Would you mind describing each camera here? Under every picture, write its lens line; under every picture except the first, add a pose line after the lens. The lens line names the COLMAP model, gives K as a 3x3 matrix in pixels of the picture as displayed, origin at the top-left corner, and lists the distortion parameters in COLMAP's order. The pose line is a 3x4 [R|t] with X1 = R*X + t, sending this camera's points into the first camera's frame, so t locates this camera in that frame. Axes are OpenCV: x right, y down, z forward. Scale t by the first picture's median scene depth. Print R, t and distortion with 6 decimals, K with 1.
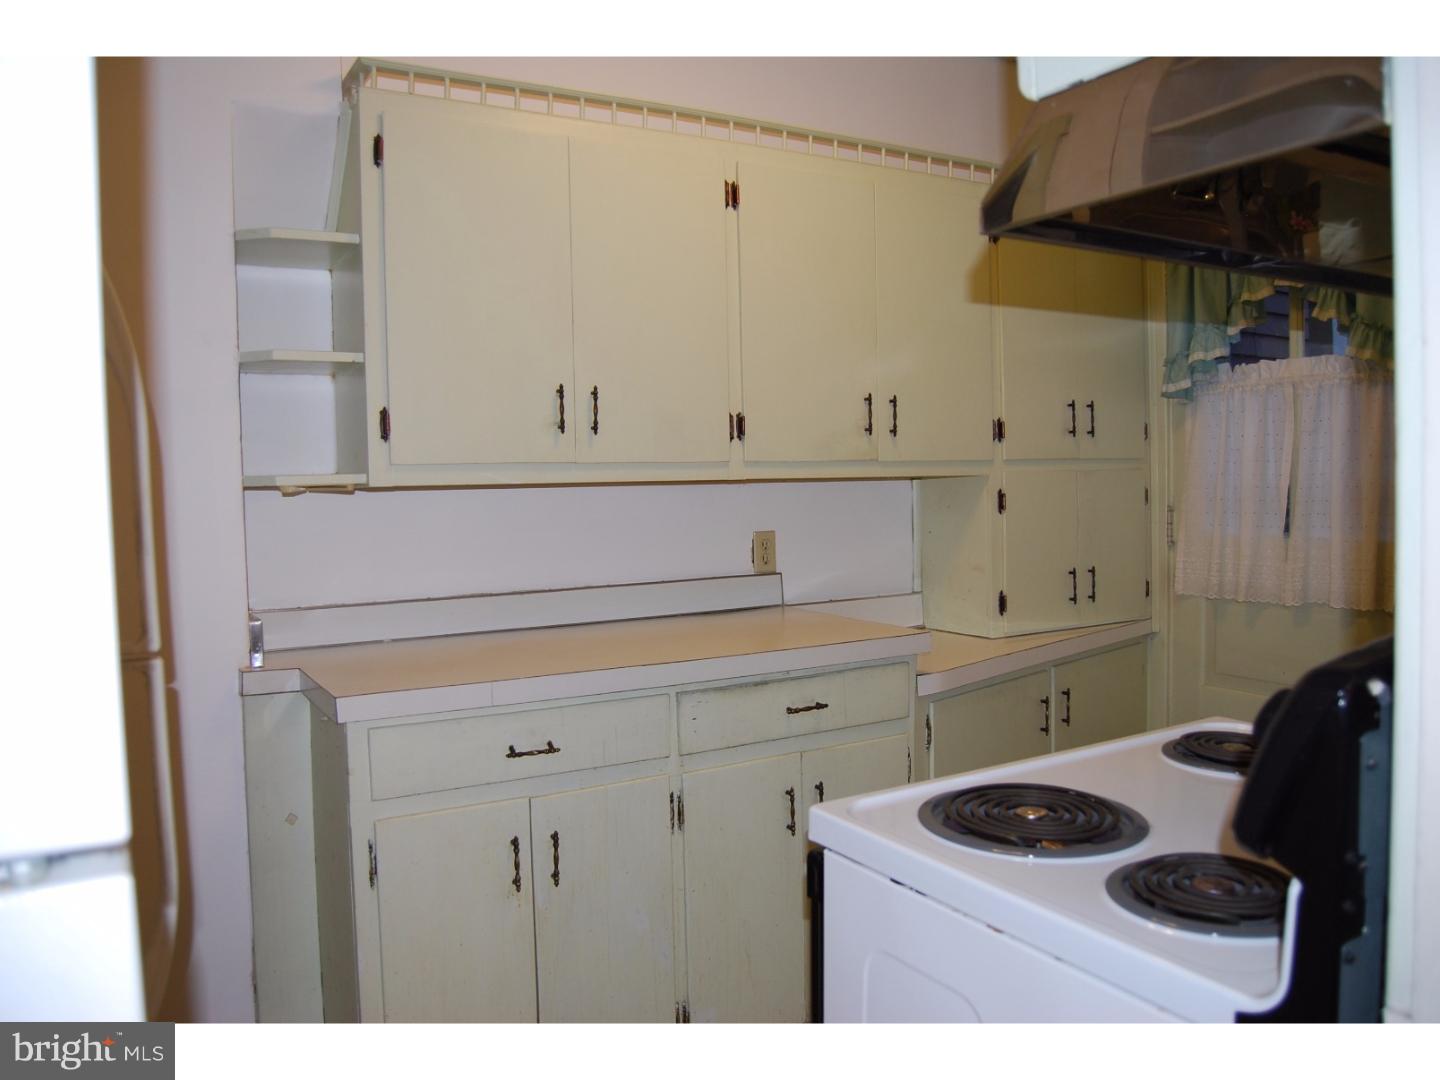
lens RADIAL K [[1139.6, 0, 732.6], [0, 1139.6, 536.3], [0, 0, 1]] dist [-0.092695, 0.037895]
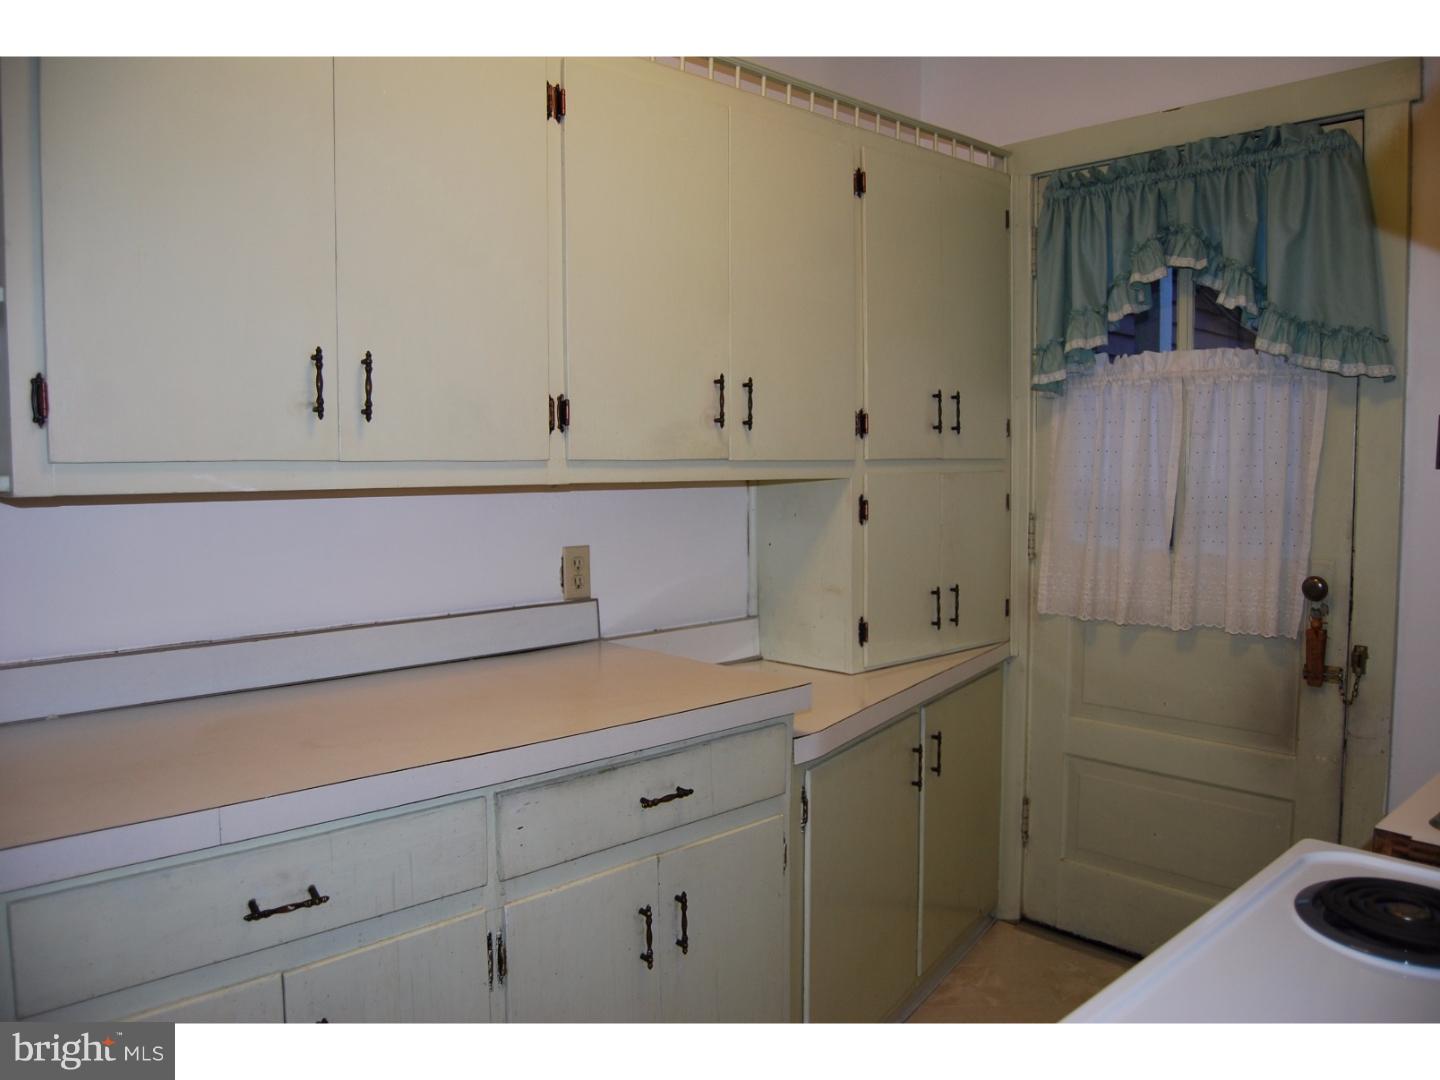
lens RADIAL K [[1139.6, 0, 734.9], [0, 1139.6, 539.1], [0, 0, 1]] dist [-0.092695, 0.037895]
pose [[0.971782, 0.000156, 0.235882, -0.063996], [-0.004354, 0.999841, 0.017279, -0.029215], [-0.235842, -0.017819, 0.971628, 0.265092]]
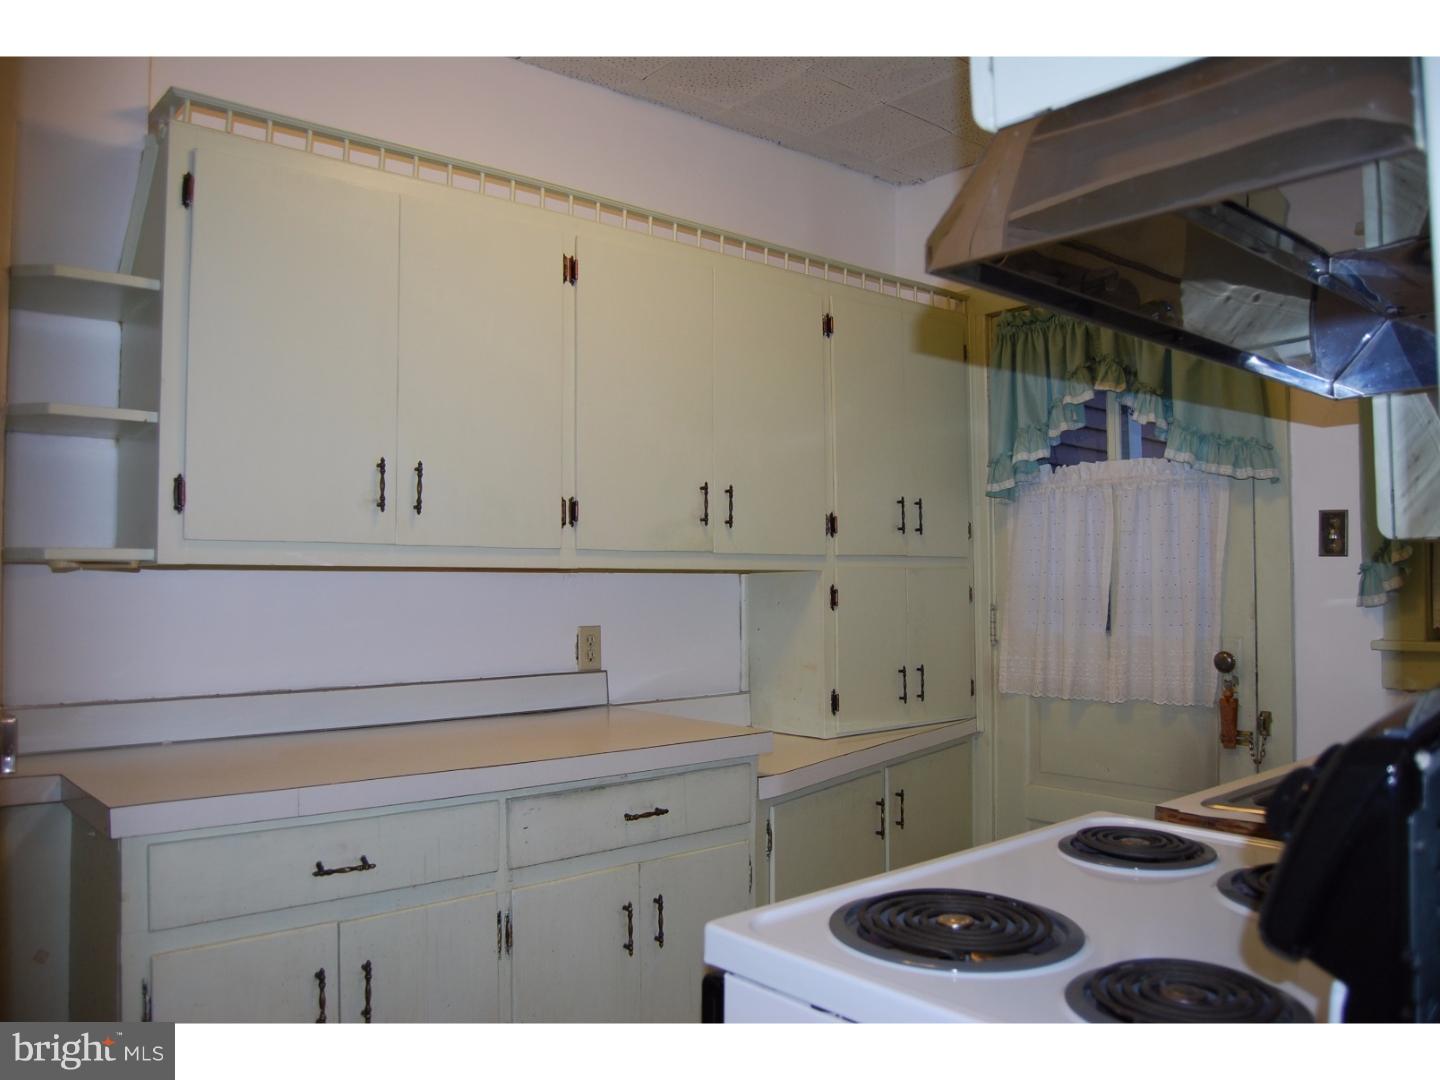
lens RADIAL K [[1139.6, 0, 733.9], [0, 1139.6, 535.4], [0, 0, 1]] dist [-0.092695, 0.037895]
pose [[0.982117, 0.023255, 0.186830, -0.040628], [-0.005452, 0.995439, -0.095245, 0.012559], [-0.188193, 0.092523, 0.977764, 0.063643]]
